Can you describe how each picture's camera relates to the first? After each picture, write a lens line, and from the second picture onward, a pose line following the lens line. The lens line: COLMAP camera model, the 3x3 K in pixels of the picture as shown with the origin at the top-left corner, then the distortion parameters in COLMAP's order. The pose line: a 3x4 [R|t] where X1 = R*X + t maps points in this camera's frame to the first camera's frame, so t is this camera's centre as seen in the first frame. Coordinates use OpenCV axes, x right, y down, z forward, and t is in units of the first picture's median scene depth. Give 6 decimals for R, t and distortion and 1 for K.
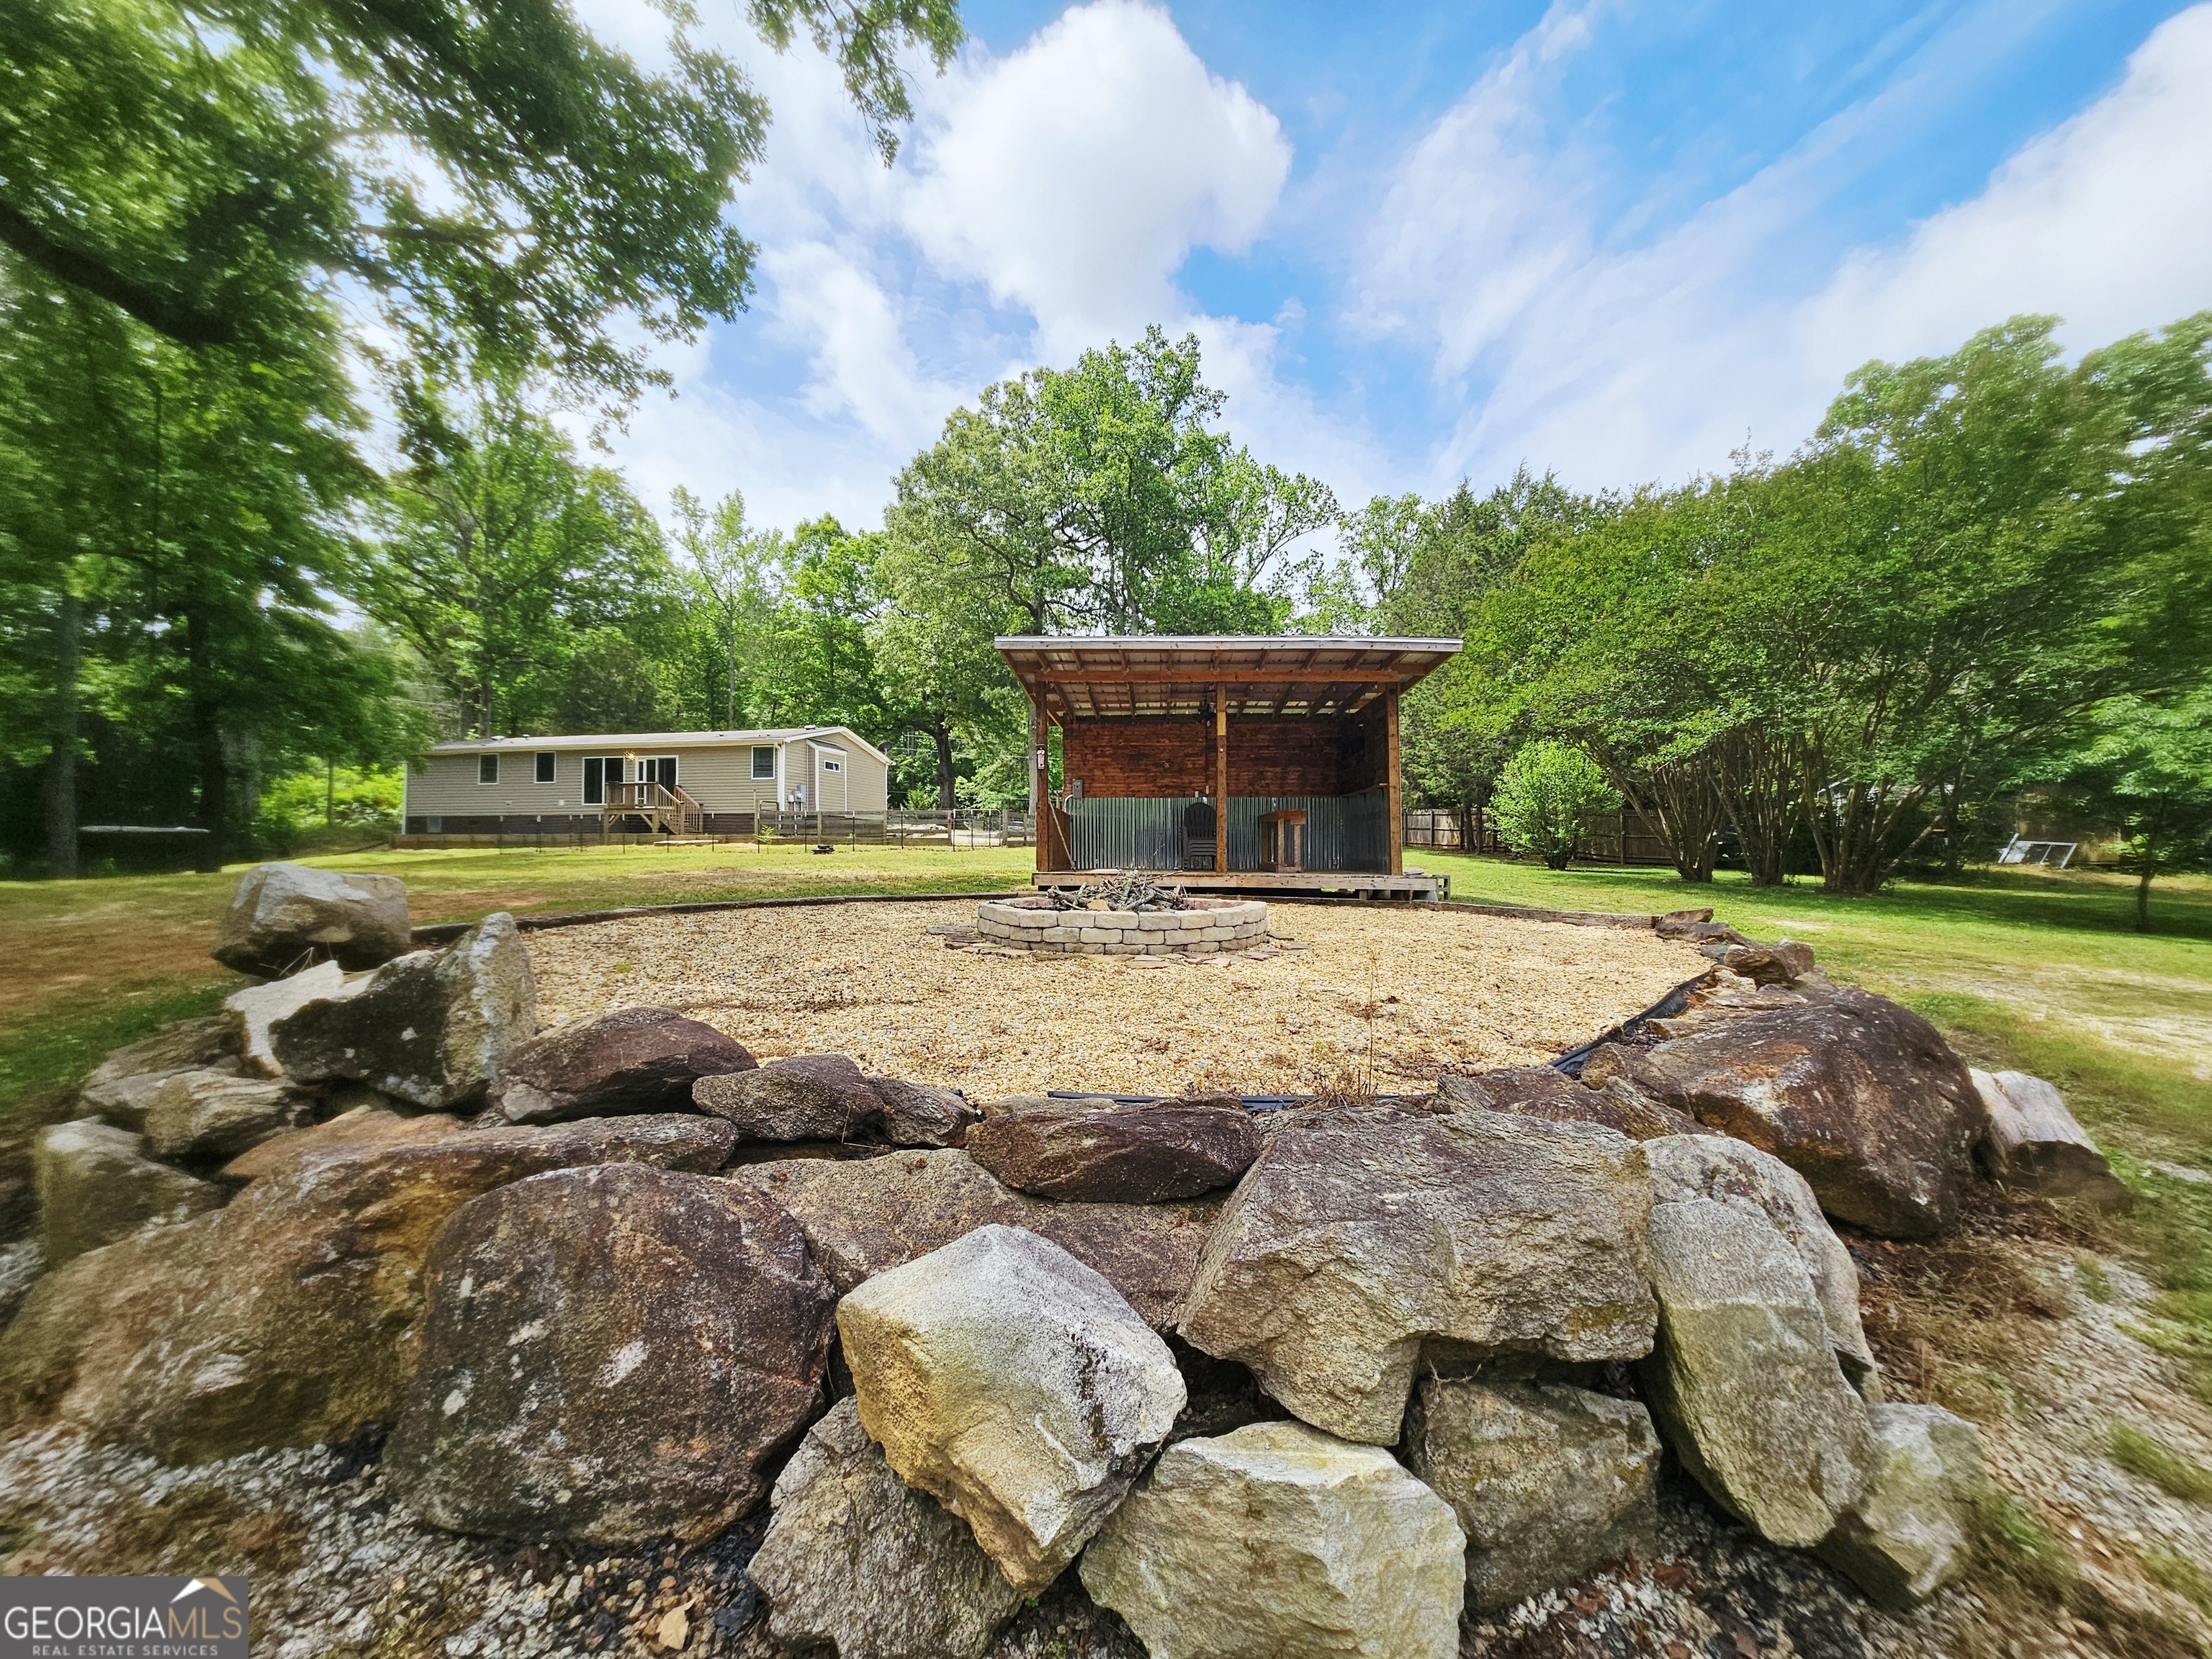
lens RADIAL K [[903.8, 0, 1109.2], [0, 903.8, 837.5], [0, 0, 1]] dist [-0.001537, -0.000210]
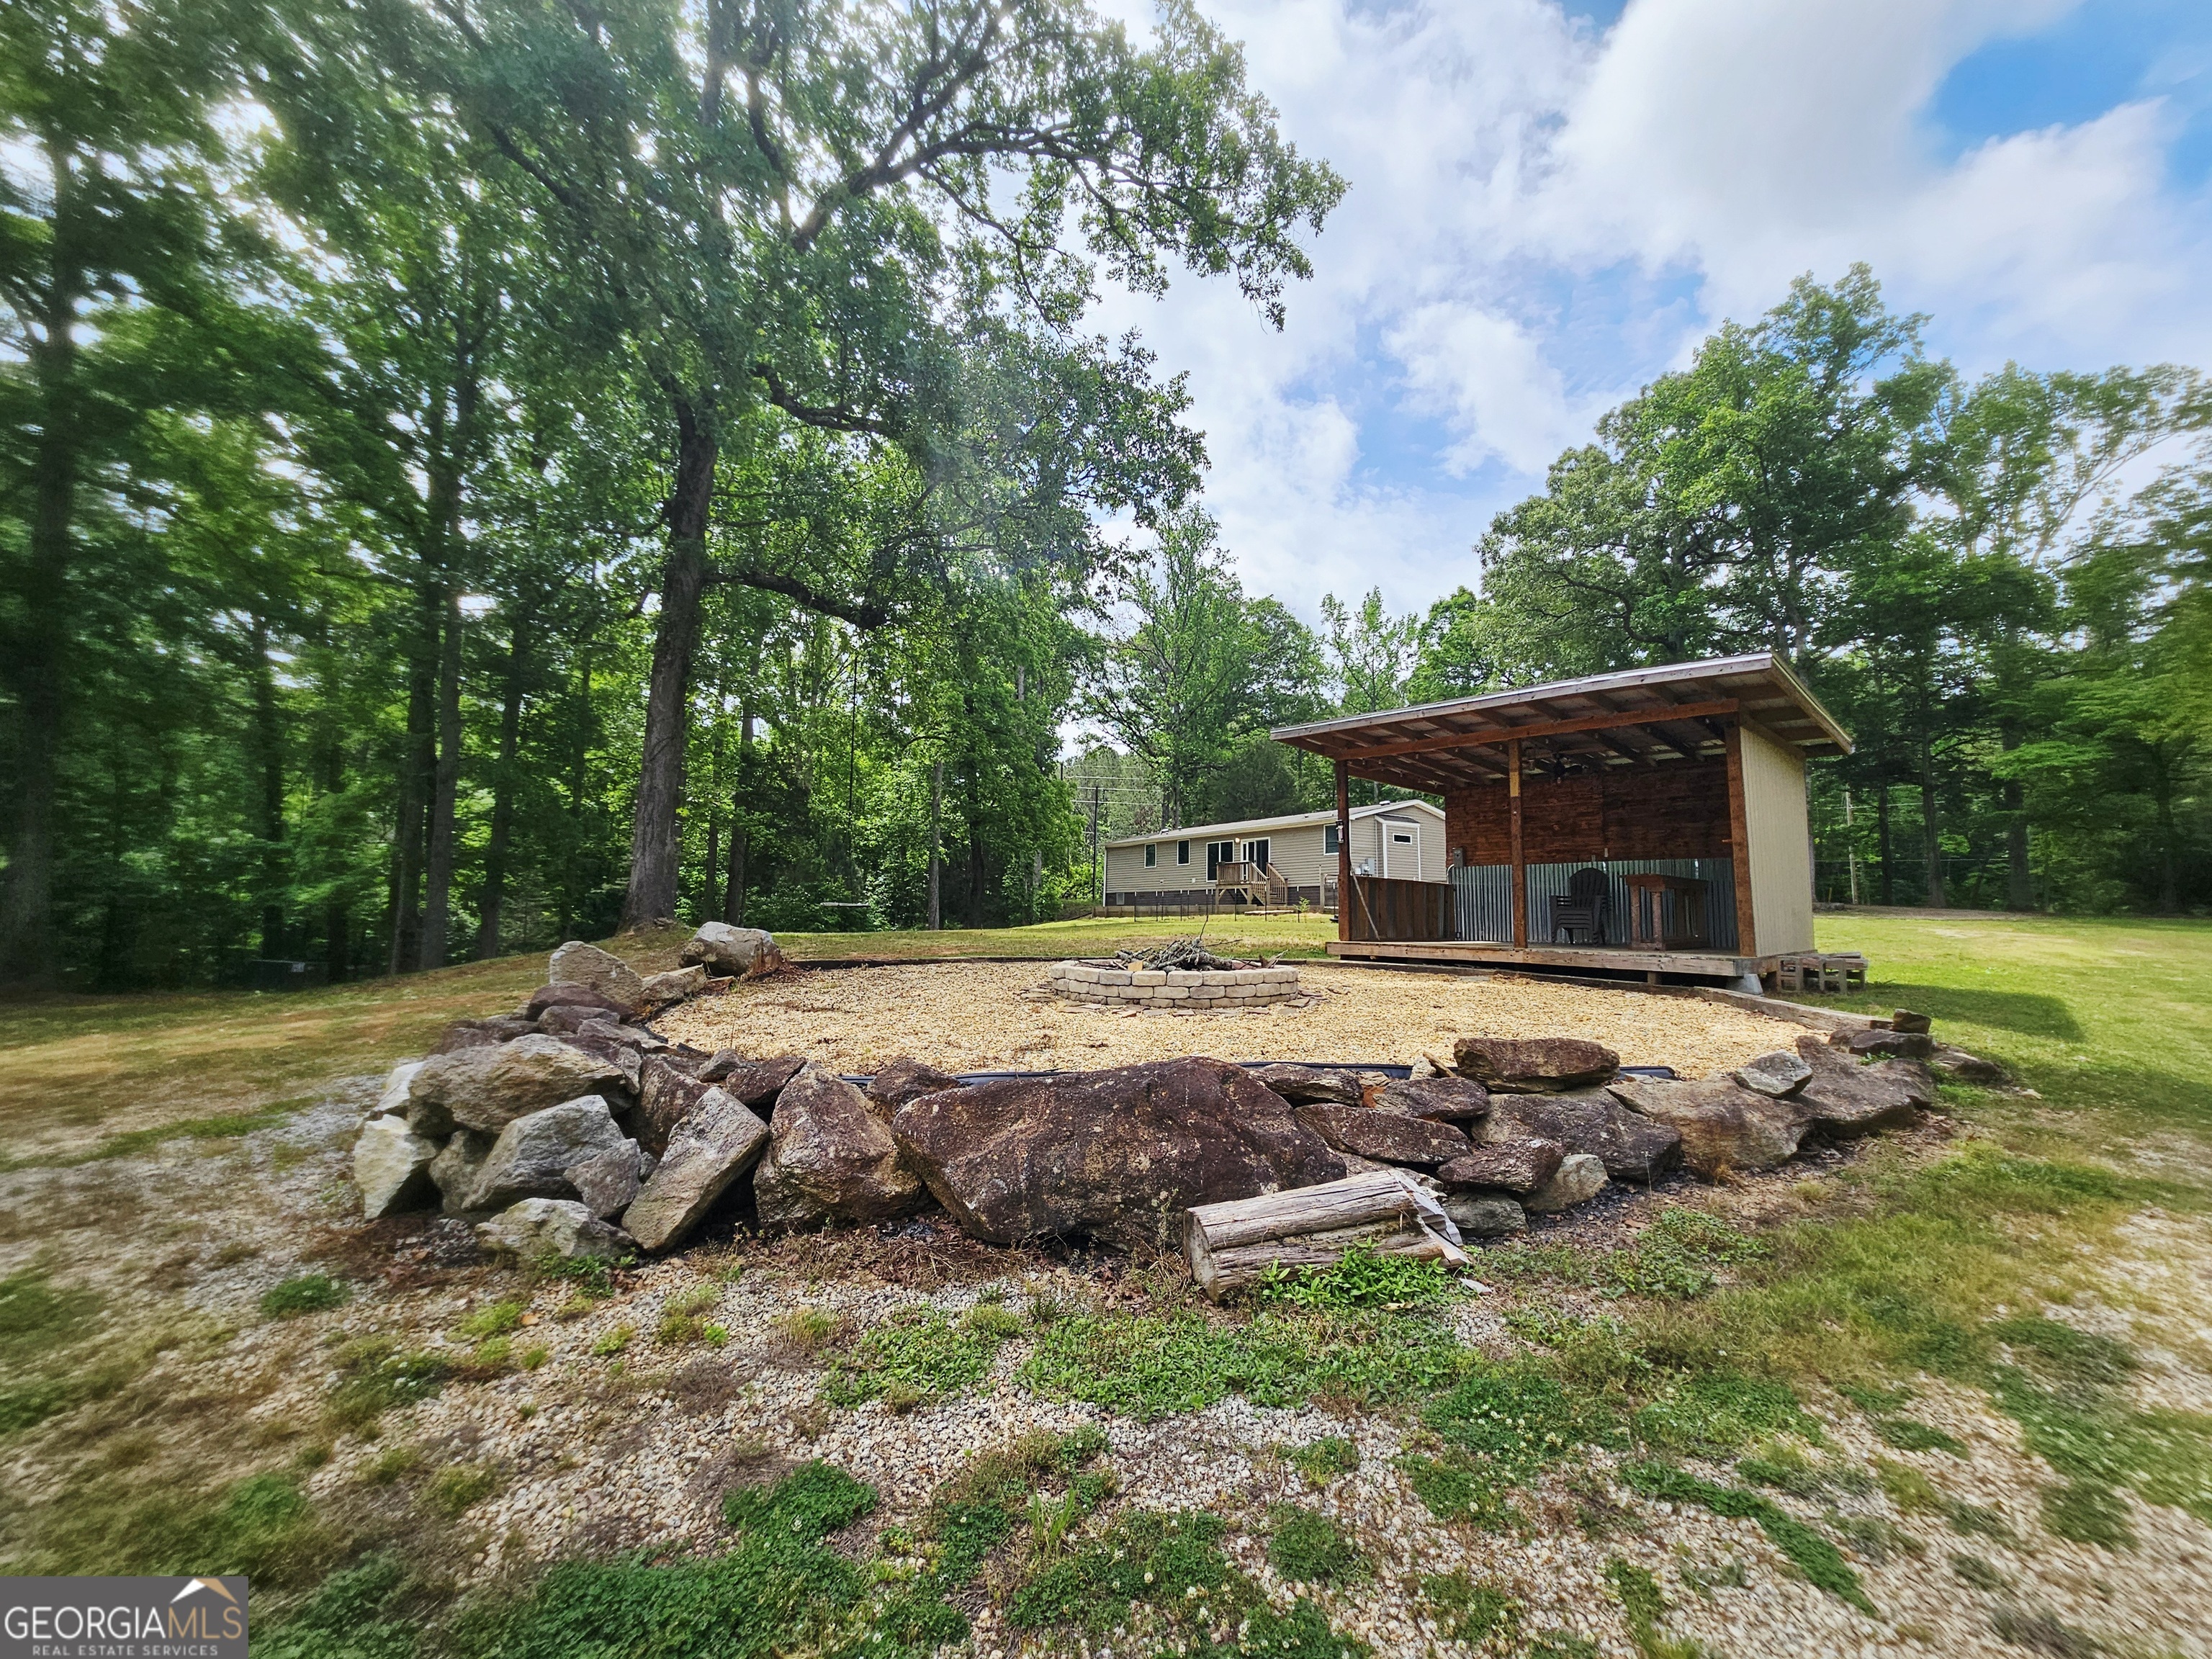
lens RADIAL K [[903.8, 0, 1109.2], [0, 903.8, 837.5], [0, 0, 1]] dist [-0.001537, -0.000210]
pose [[0.731232, -0.056657, -0.679772, 0.125992], [0.004142, 0.996895, -0.078633, -0.000188], [0.682117, 0.054684, 0.729196, 0.012424]]
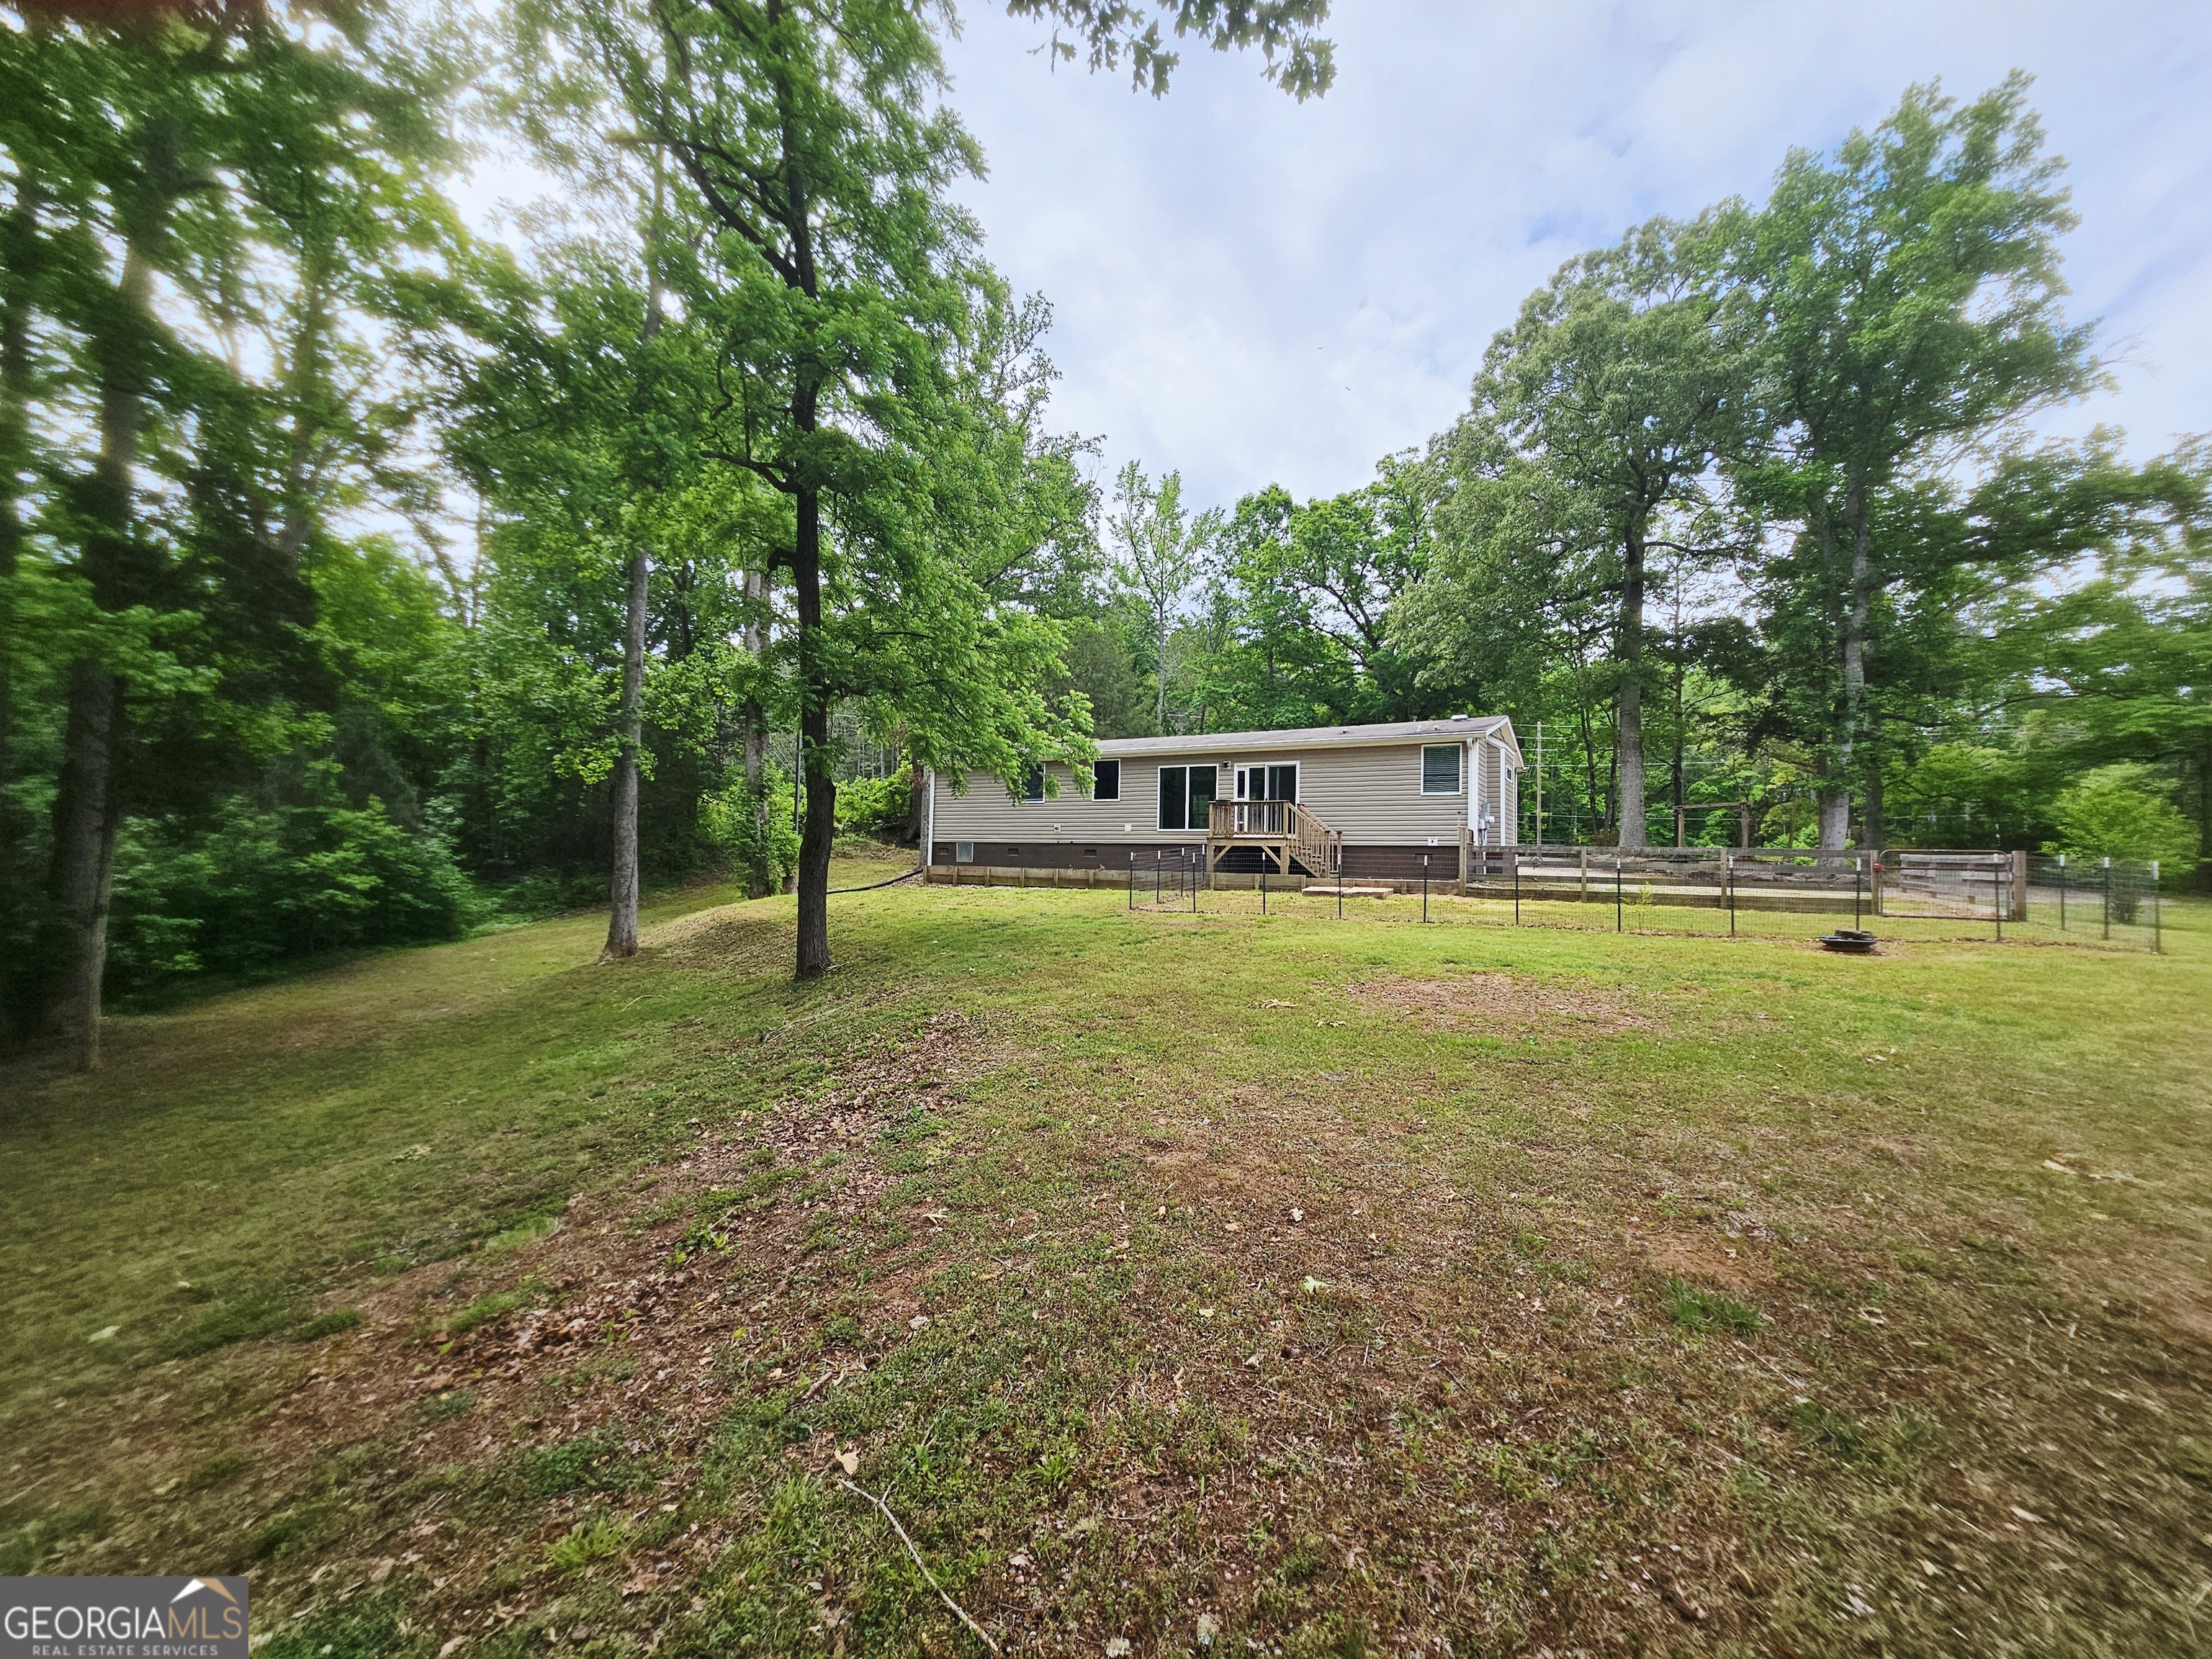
lens RADIAL K [[909.0, 0, 1110.1], [0, 909.0, 839.3], [0, 0, 1]] dist [-0.001269, 0.000800]
pose [[0.947866, 0.009289, -0.318533, -0.310115], [-0.011887, 0.999910, -0.006215, -0.019366], [0.318446, 0.009677, 0.947892, 0.228627]]
